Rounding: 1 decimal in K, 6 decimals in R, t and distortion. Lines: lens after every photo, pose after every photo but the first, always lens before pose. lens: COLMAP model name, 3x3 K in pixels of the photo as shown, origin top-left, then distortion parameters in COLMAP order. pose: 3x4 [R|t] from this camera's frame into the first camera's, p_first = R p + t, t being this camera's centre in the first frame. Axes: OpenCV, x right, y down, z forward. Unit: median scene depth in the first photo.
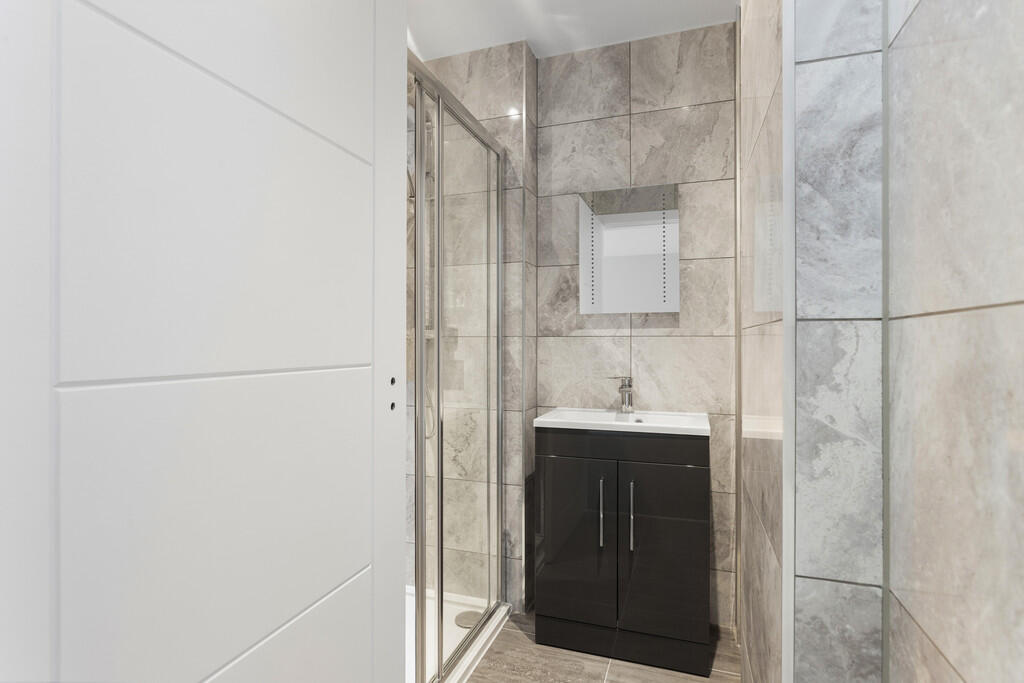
lens RADIAL K [[510.9, 0, 518.0], [0, 510.9, 344.4], [0, 0, 1]] dist [-0.006635, 0.000621]
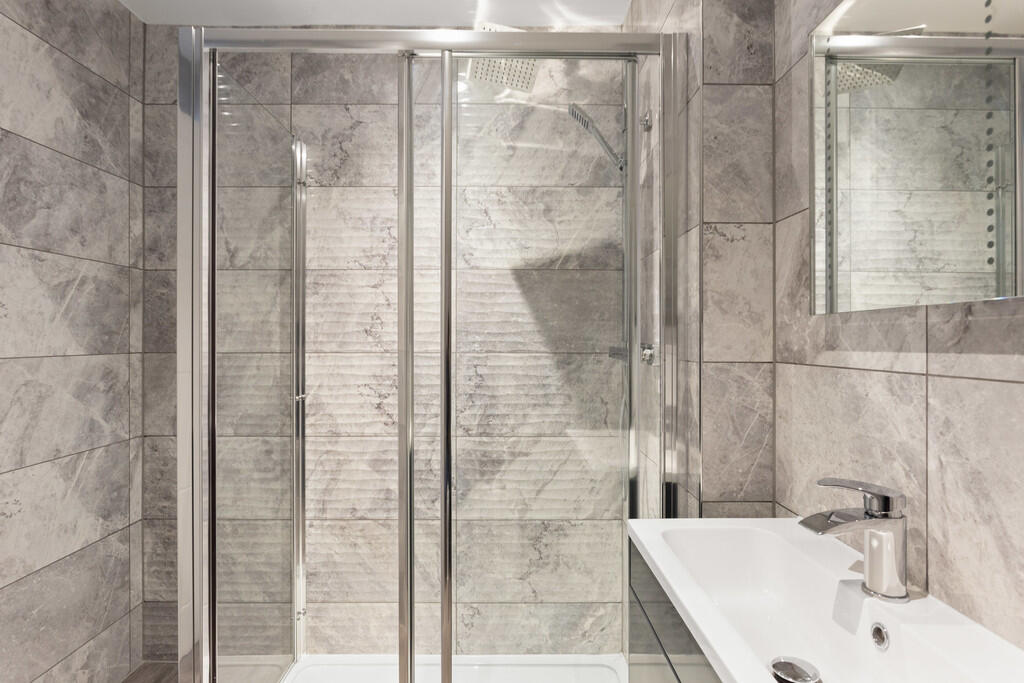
lens RADIAL K [[510.9, 0, 512.6], [0, 510.9, 342.1], [0, 0, 1]] dist [-0.006635, 0.000621]
pose [[0.326639, 0.004851, -0.945137, 0.450250], [-0.005365, 0.999980, 0.003279, -0.037247], [0.945134, 0.004000, 0.326658, 0.629977]]
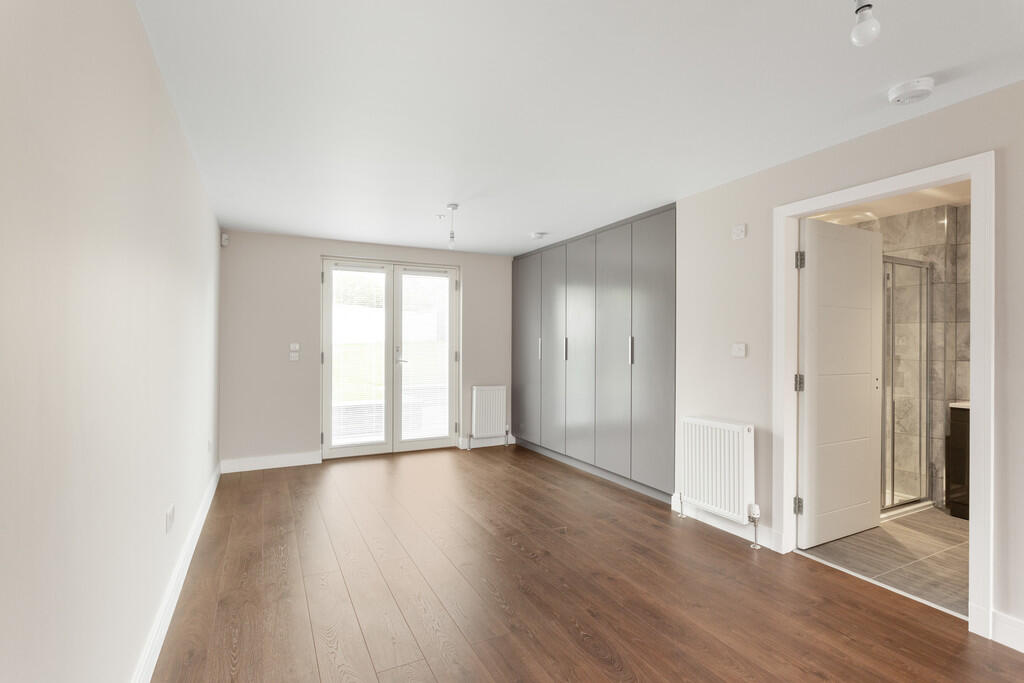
lens RADIAL K [[482.5, 0, 512.3], [0, 482.5, 342.0], [0, 0, 1]] dist [-0.001739, 0.000407]
pose [[0.721395, 0.002142, -0.692520, 0.090782], [-0.009143, 0.999938, -0.006432, -0.059371], [0.692463, 0.010972, 0.721370, -1.391639]]
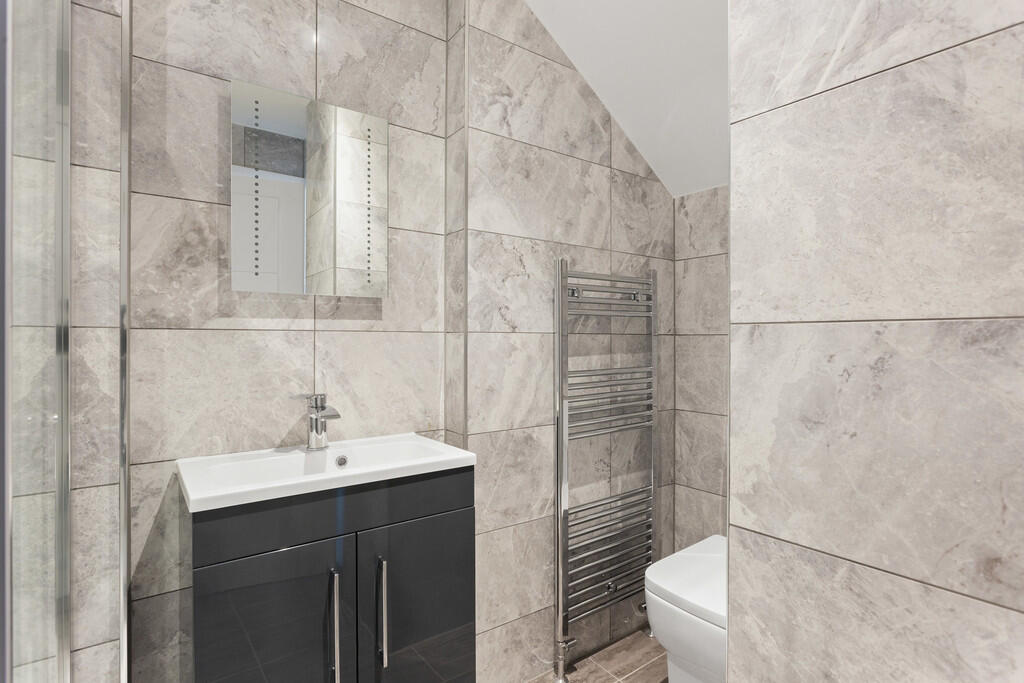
lens RADIAL K [[510.9, 0, 509.3], [0, 510.9, 339.7], [0, 0, 1]] dist [-0.006635, 0.000621]
pose [[0.573692, 0.000438, 0.819071, -0.170518], [0.000816, 0.999999, -0.001106, -0.003360], [-0.819071, 0.001302, 0.573691, 0.422103]]
